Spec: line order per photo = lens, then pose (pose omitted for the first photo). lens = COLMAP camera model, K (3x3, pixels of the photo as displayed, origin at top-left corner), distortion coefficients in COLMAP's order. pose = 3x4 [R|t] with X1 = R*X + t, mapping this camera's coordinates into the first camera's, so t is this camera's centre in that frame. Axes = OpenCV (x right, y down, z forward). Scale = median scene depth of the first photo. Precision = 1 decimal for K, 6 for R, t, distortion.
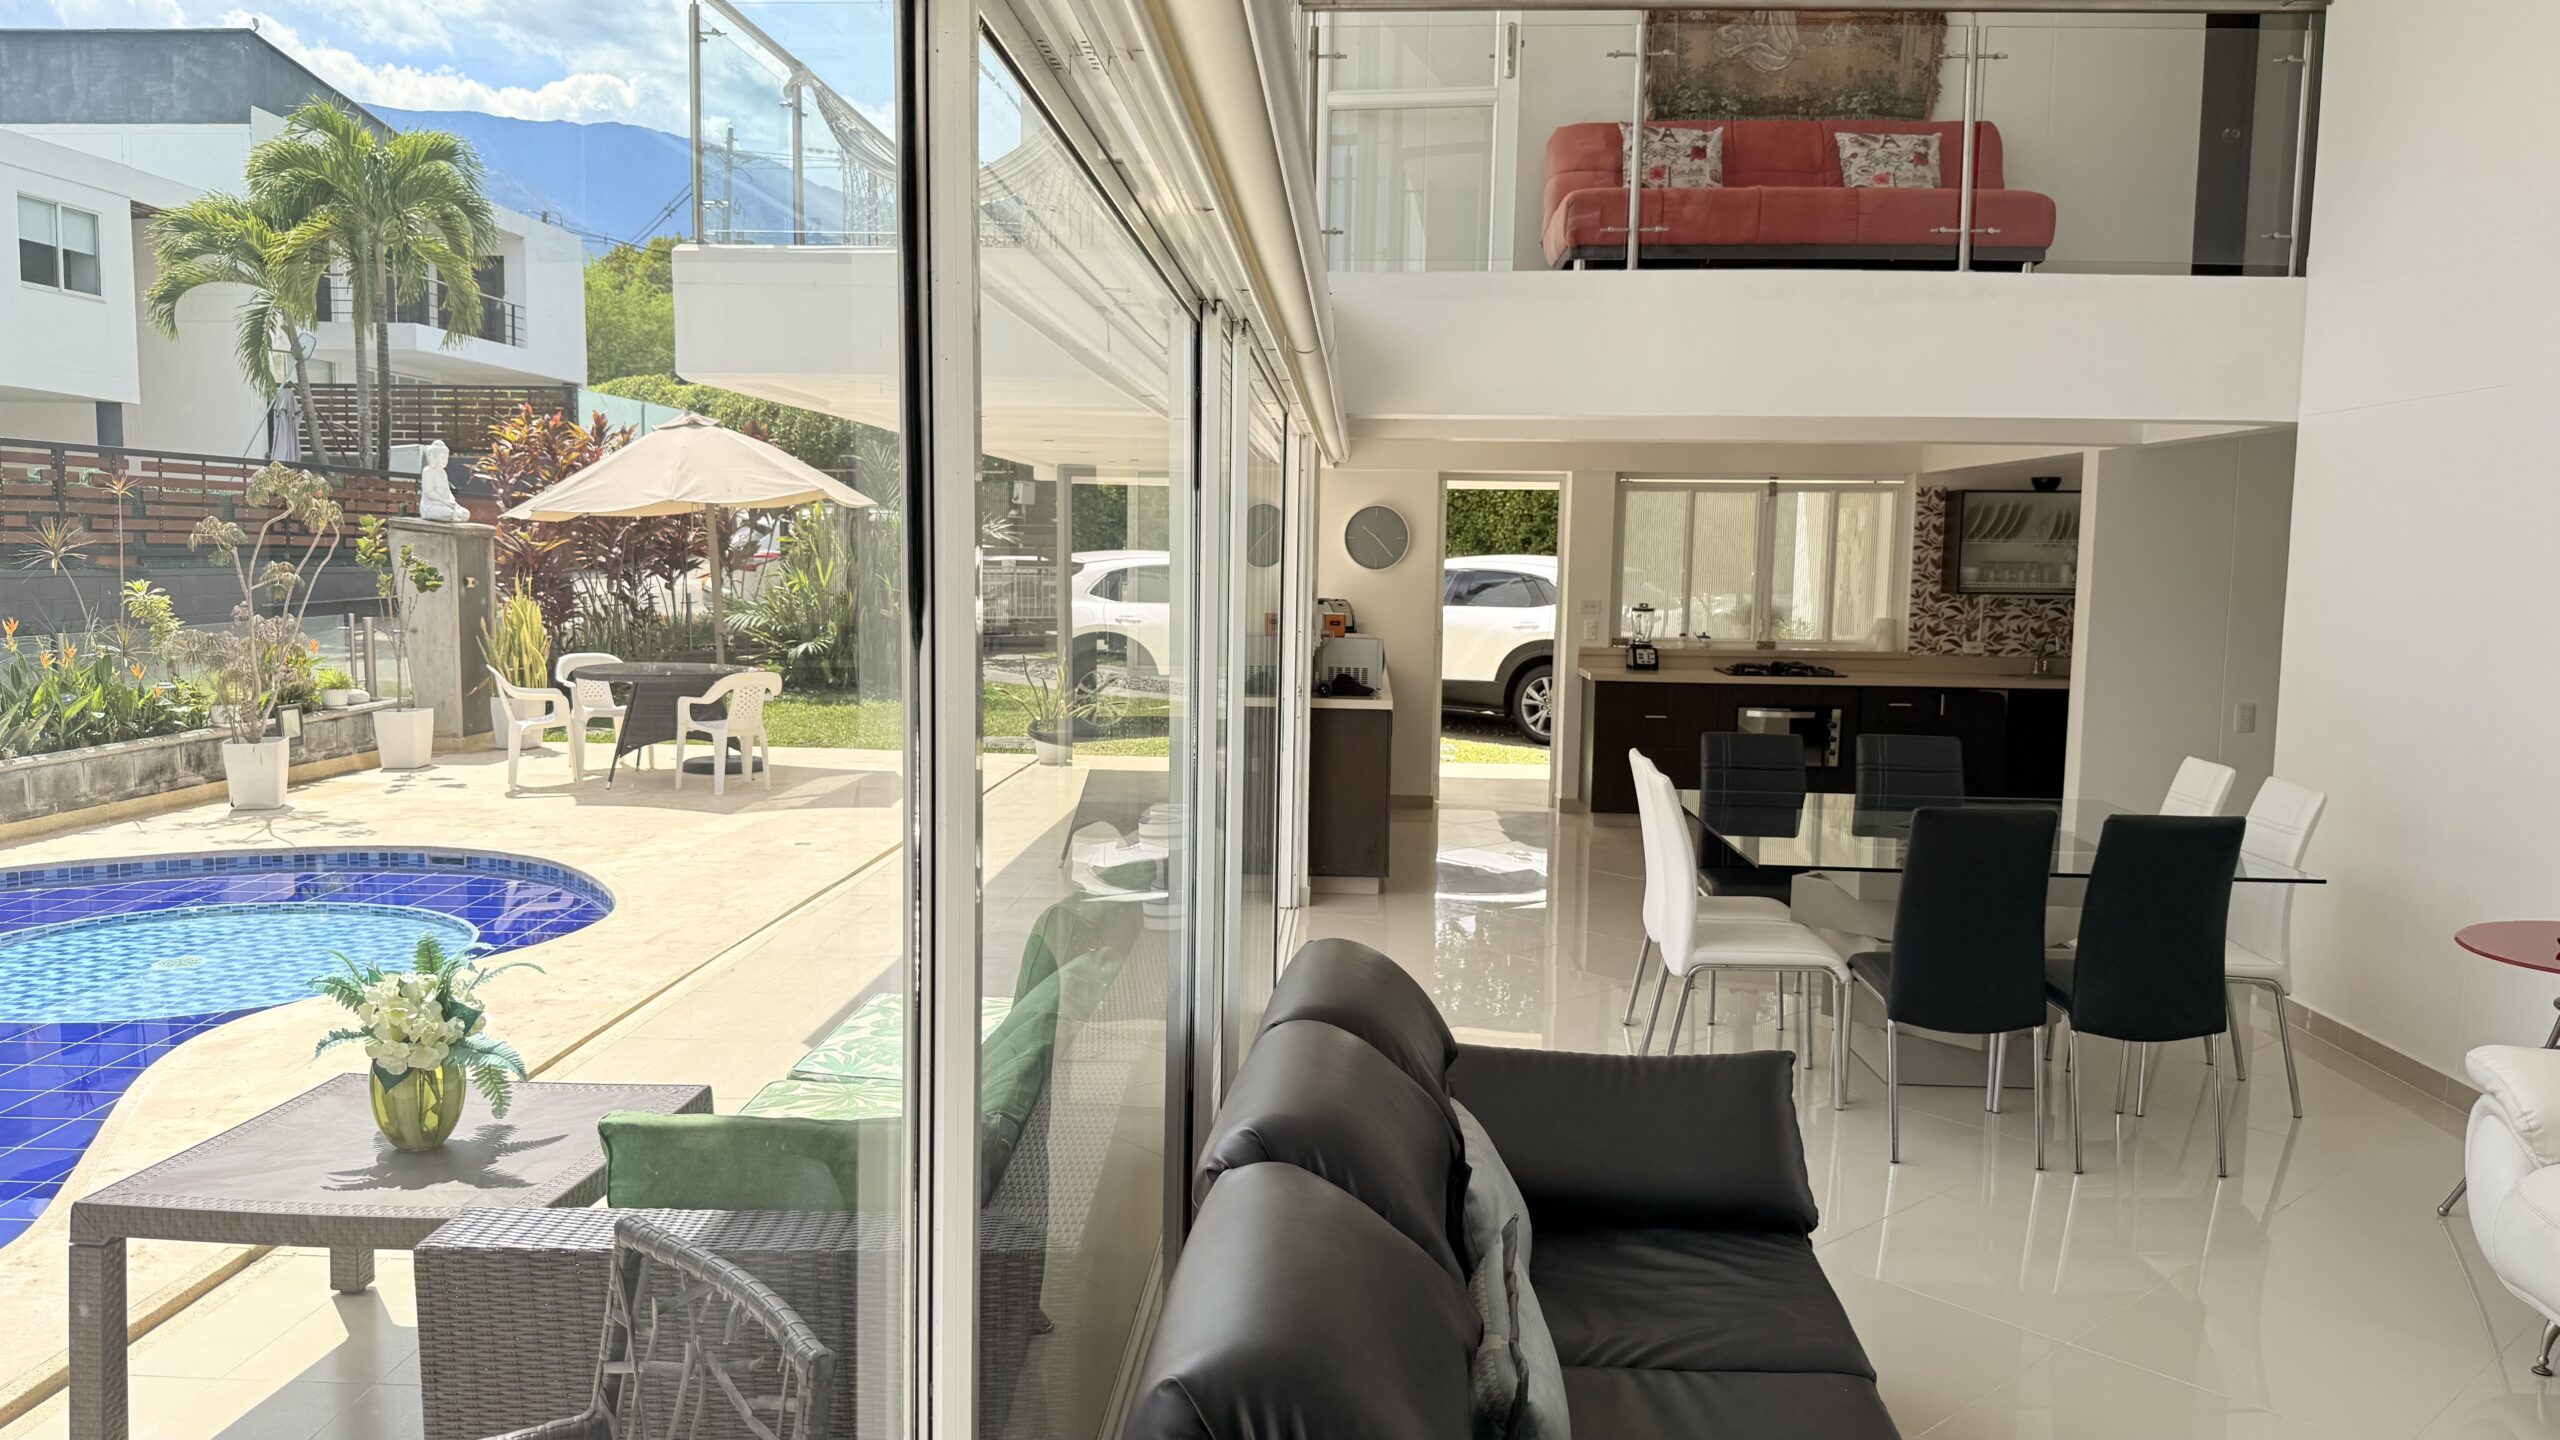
lens RADIAL K [[1792.7, 0, 1278.0], [0, 1792.7, 737.7], [0, 0, 1]] dist [0.087933, -0.127187]
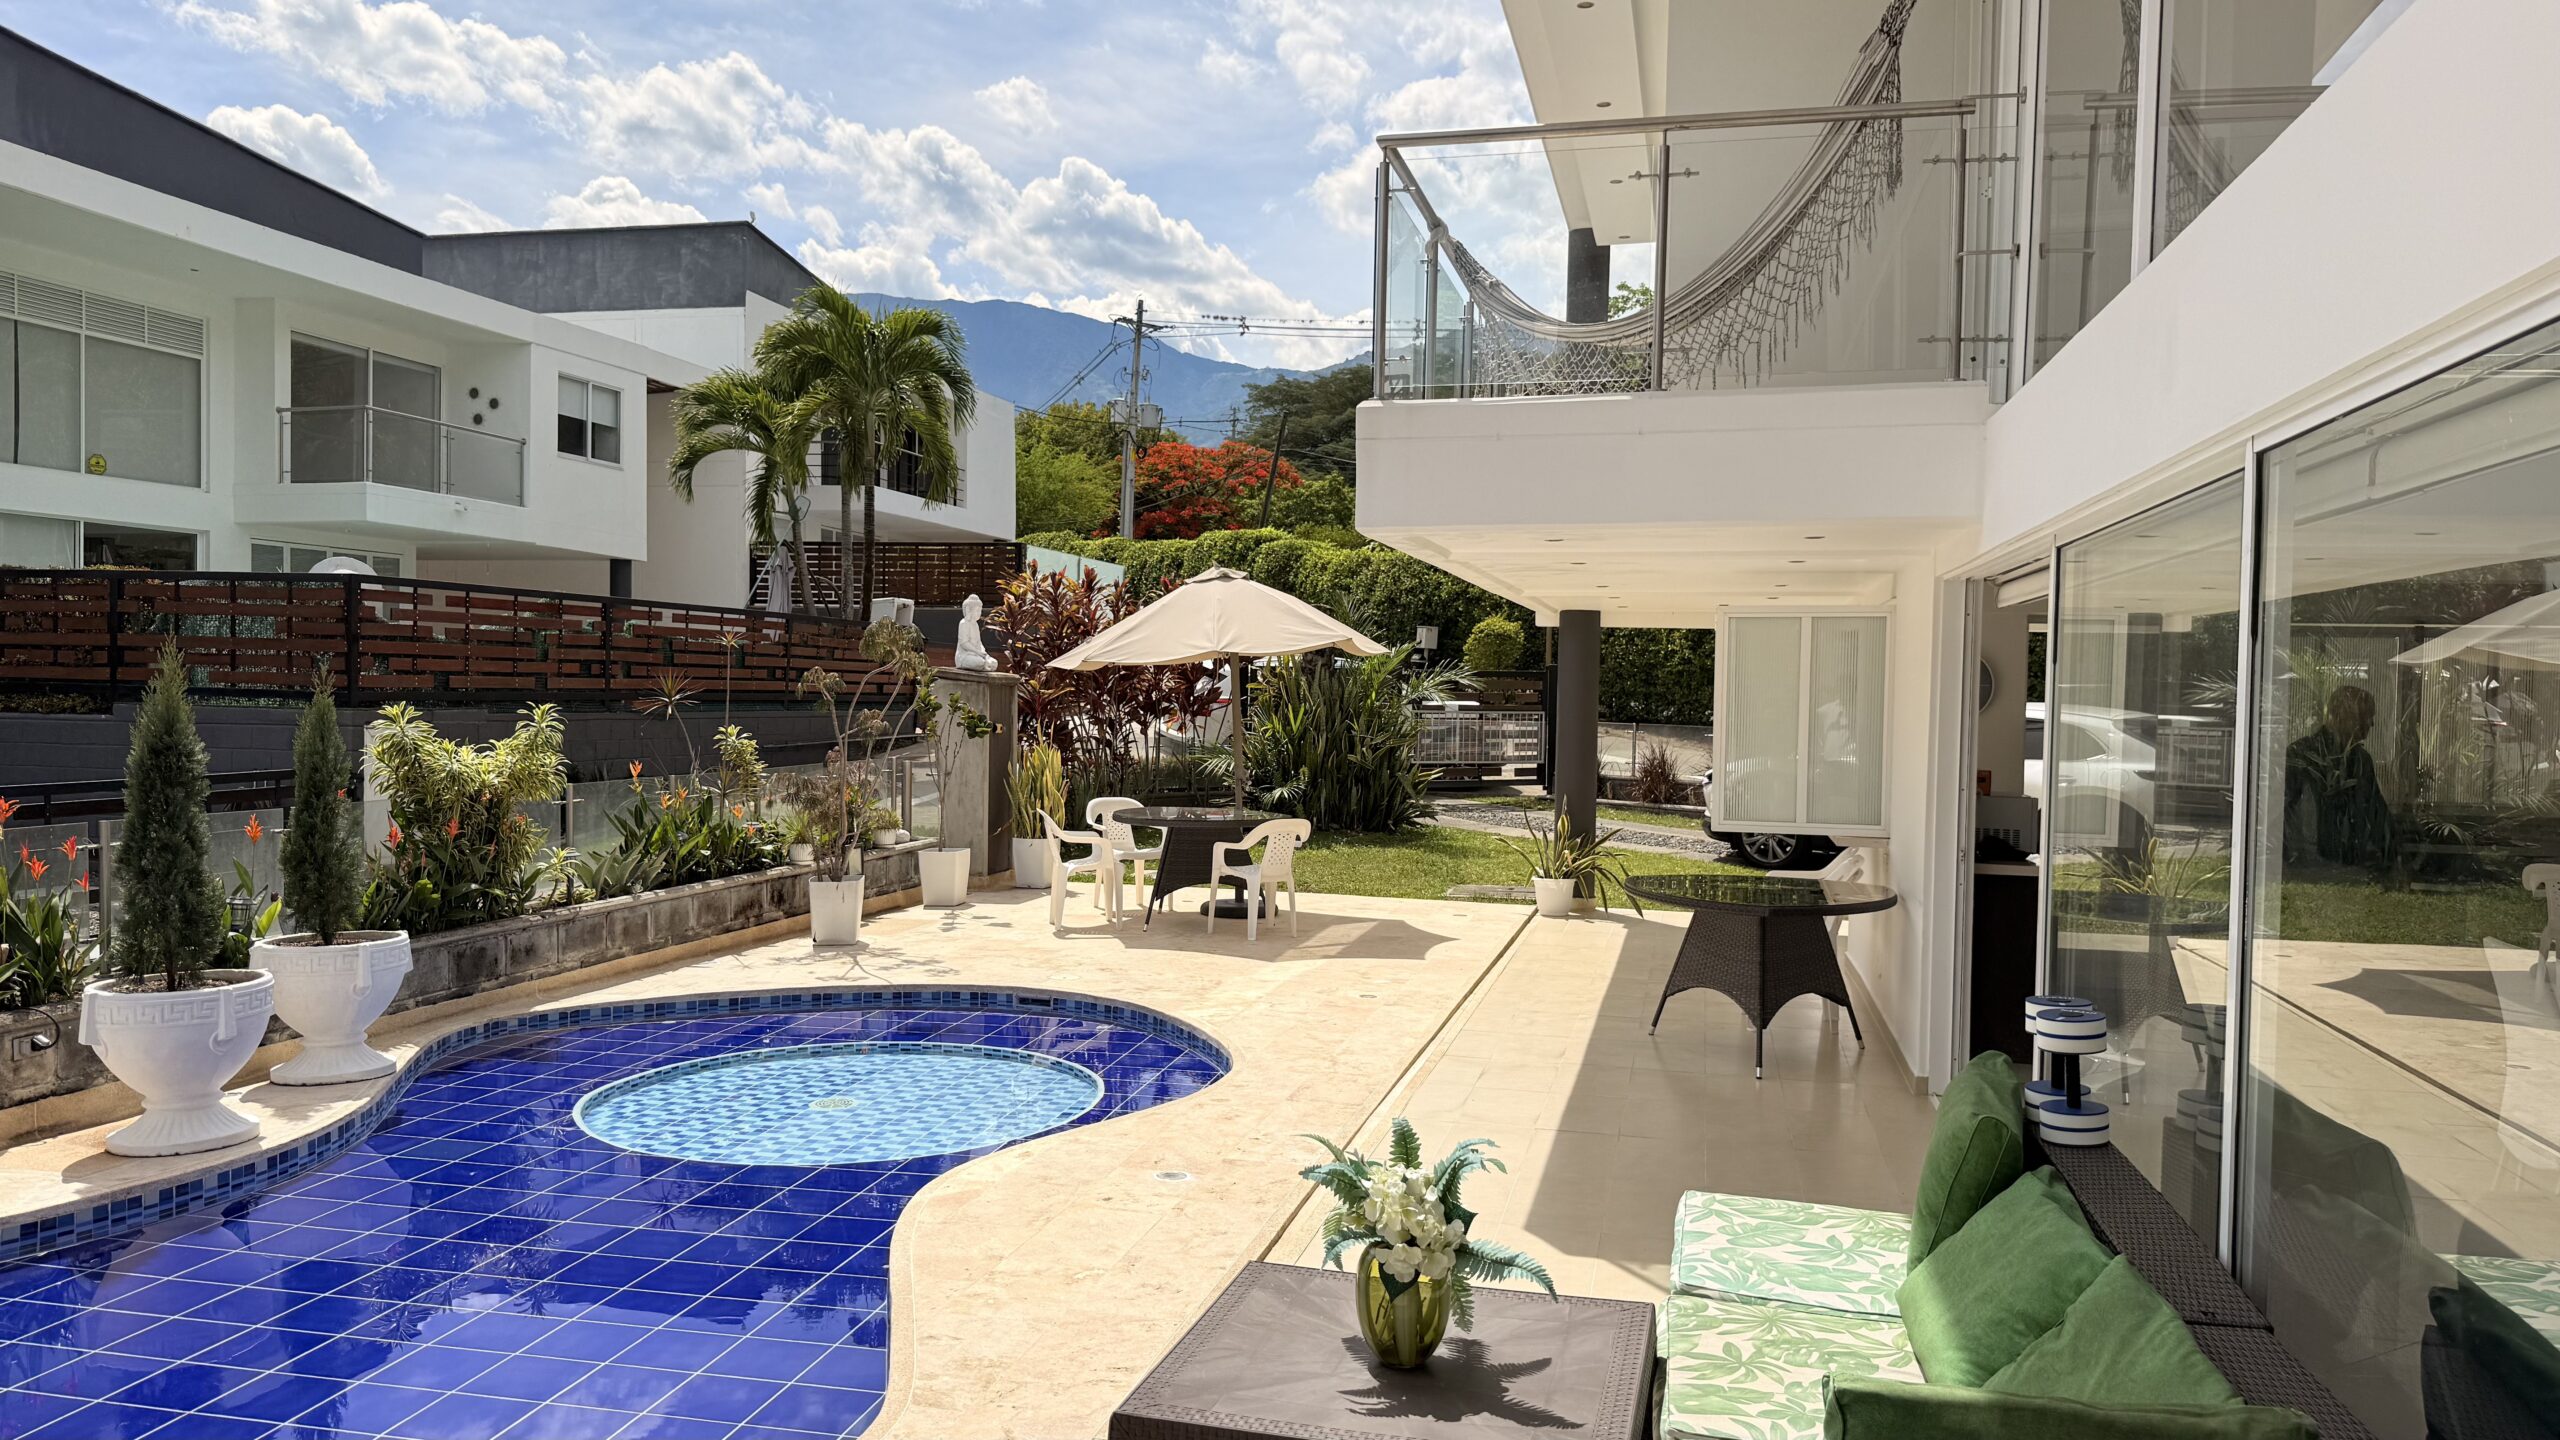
lens RADIAL K [[1792.7, 0, 1287.0], [0, 1792.7, 736.0], [0, 0, 1]] dist [0.087933, -0.127187]
pose [[0.983083, 0.007115, -0.183023, -0.119808], [-0.021652, 0.996753, -0.077554, -0.005619], [0.181877, 0.080205, 0.980045, 0.023332]]
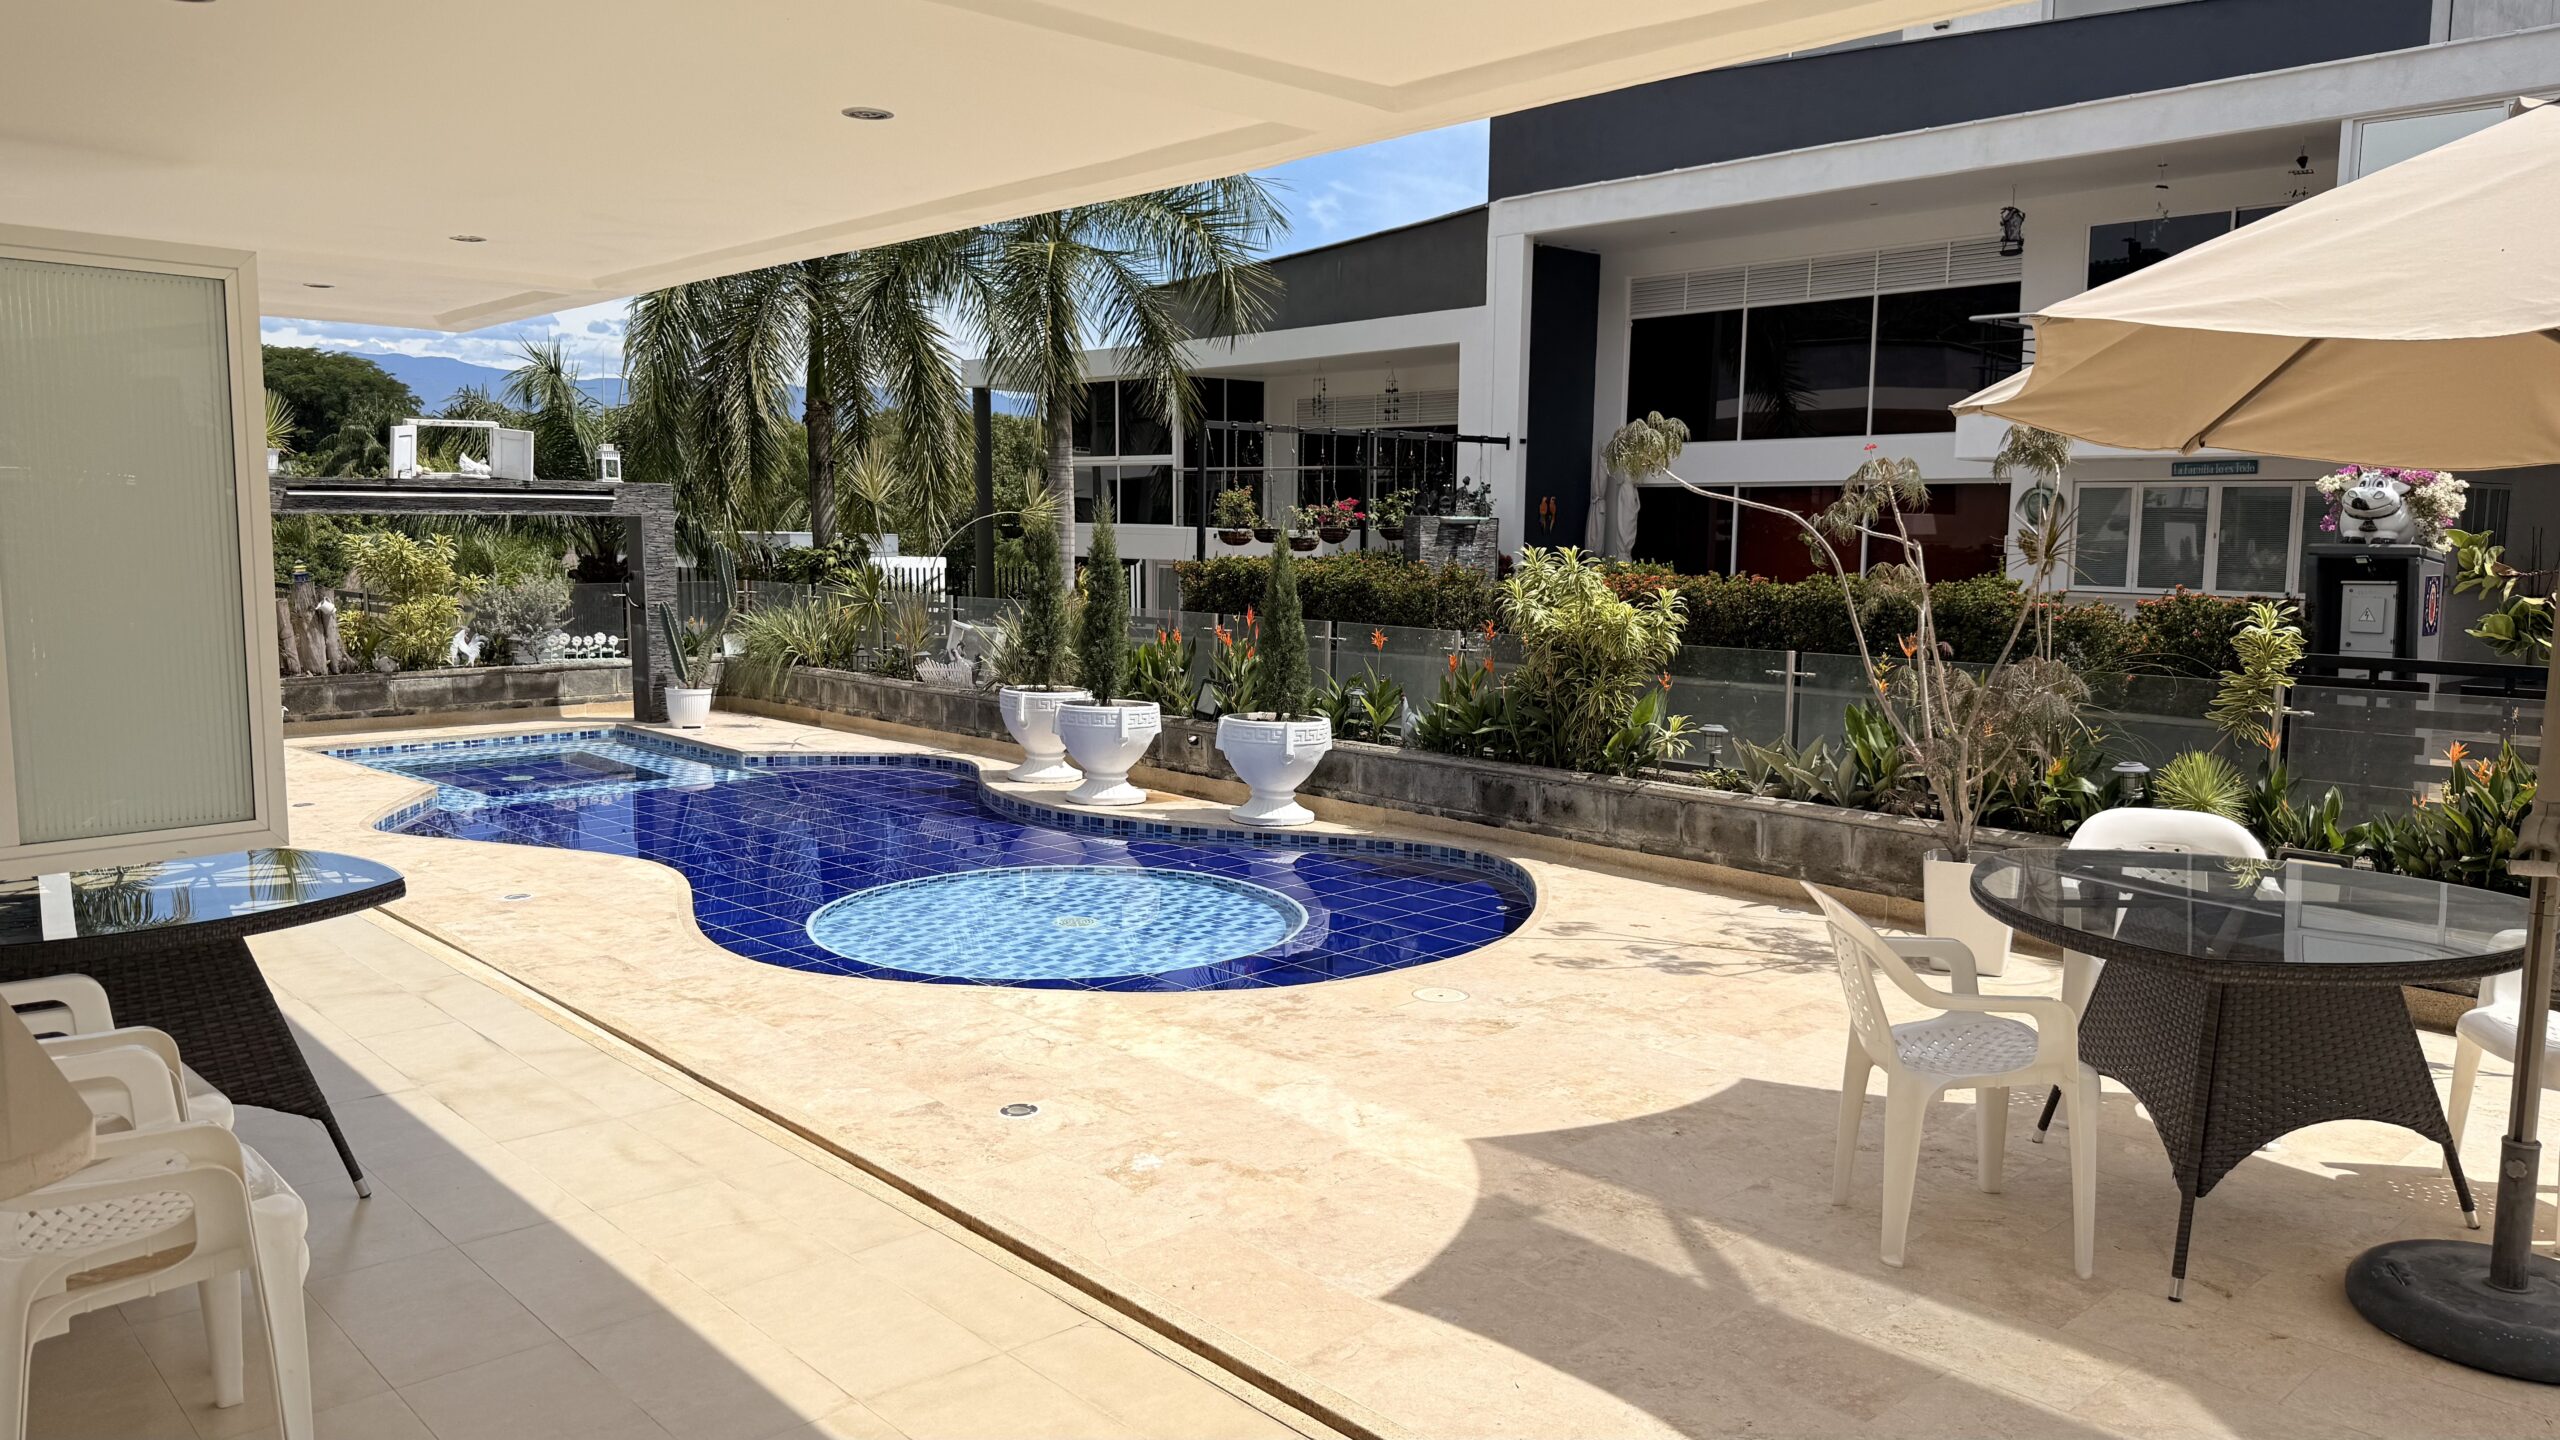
lens RADIAL K [[1792.7, 0, 1277.2], [0, 1792.7, 730.0], [0, 0, 1]] dist [0.087933, -0.127187]
pose [[-0.707192, 0.061828, -0.704313, 0.038380], [-0.092990, 0.979382, 0.179345, -0.133286], [0.700879, 0.192325, -0.686862, 1.283393]]
